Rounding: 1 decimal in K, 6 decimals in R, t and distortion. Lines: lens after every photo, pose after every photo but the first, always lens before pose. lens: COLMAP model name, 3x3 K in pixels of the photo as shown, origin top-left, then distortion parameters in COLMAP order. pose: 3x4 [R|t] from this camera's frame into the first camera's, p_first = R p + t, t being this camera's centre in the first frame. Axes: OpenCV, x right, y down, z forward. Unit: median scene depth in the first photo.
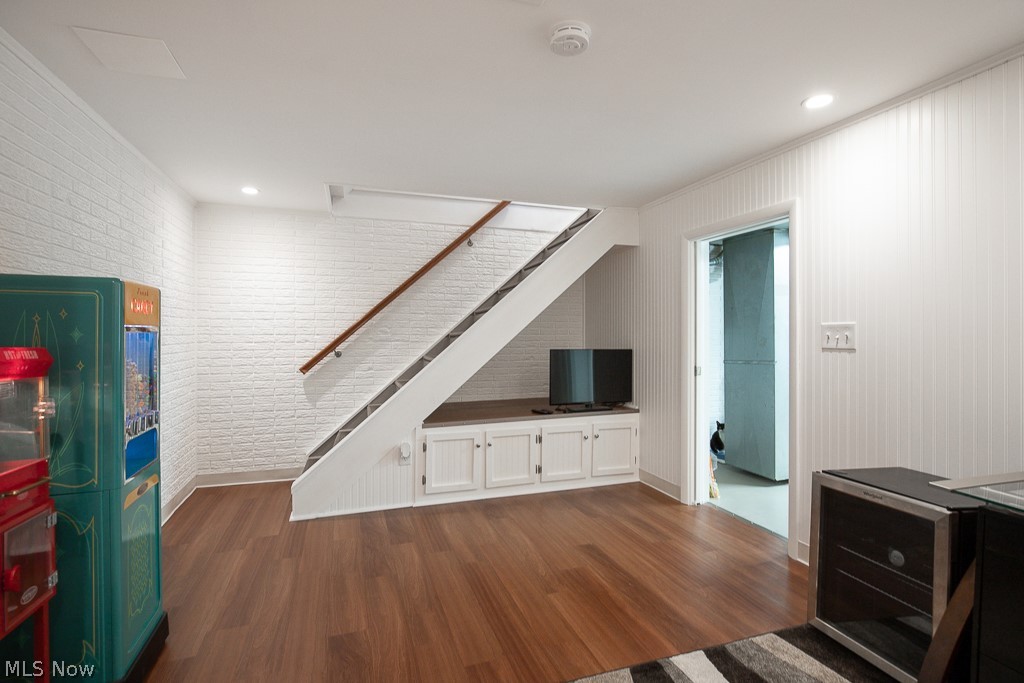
lens RADIAL K [[474.0, 0, 511.0], [0, 474.0, 333.6], [0, 0, 1]] dist [-0.015856, 0.003354]
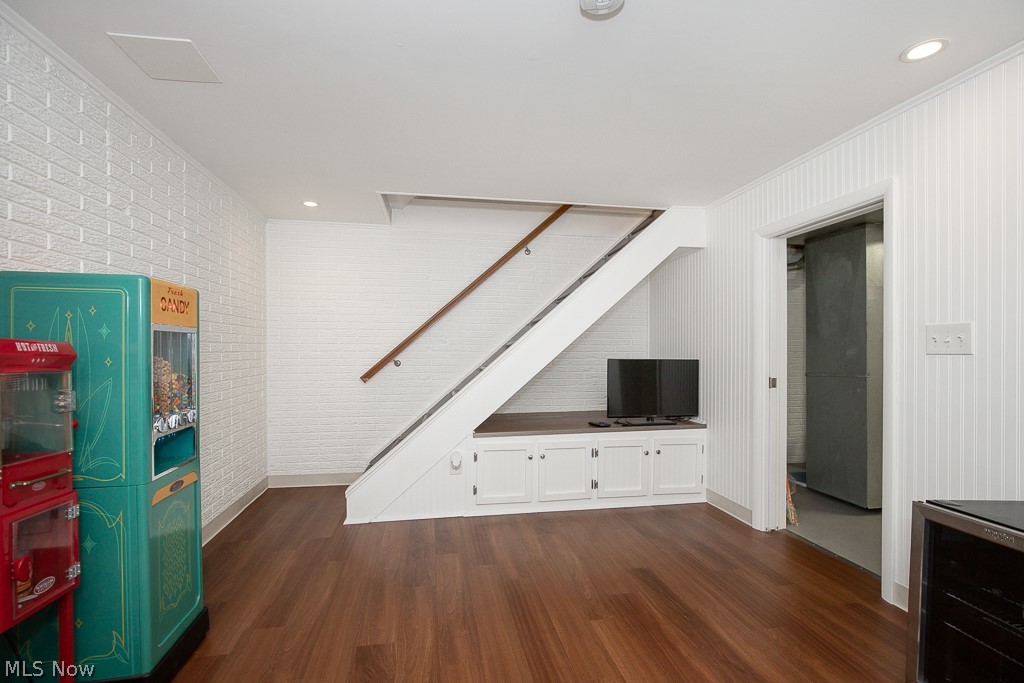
lens RADIAL K [[474.0, 0, 503.4], [0, 474.0, 348.4], [0, 0, 1]] dist [-0.015856, 0.003354]
pose [[0.988697, 0.001380, -0.149922, 0.046563], [-0.000759, 0.999991, 0.004203, 0.020070], [0.149926, -0.004042, 0.988689, 0.071118]]
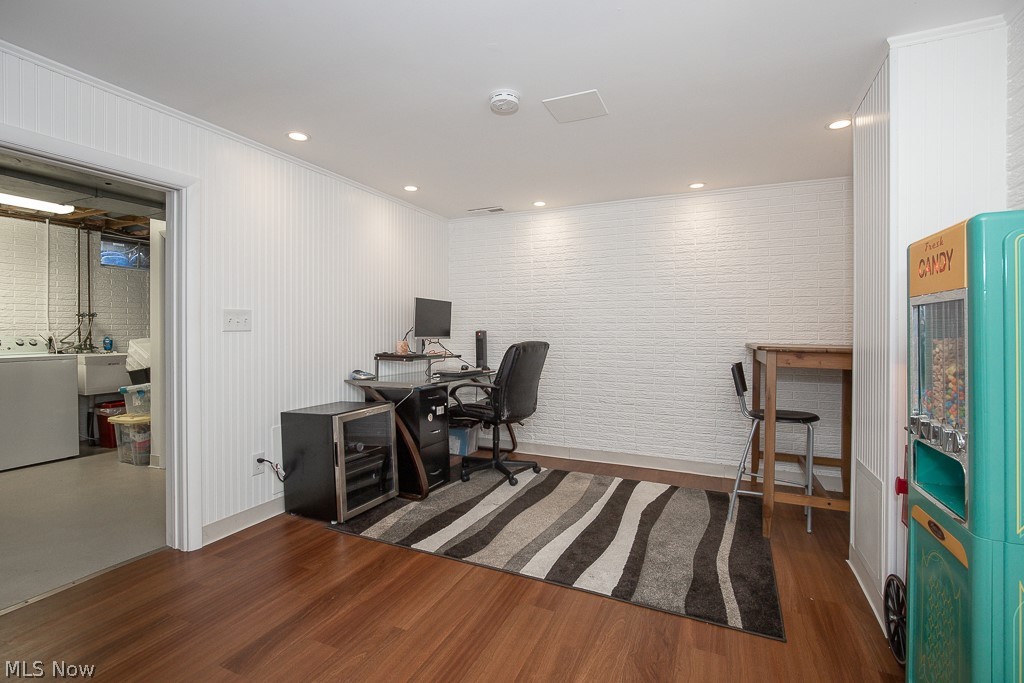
lens RADIAL K [[474.0, 0, 506.0], [0, 474.0, 331.8], [0, 0, 1]] dist [-0.015856, 0.003354]
pose [[-0.723838, -0.004861, 0.689953, -0.576039], [-0.001212, 0.999983, 0.005774, 0.027243], [-0.689969, 0.003343, -0.723831, 1.386537]]
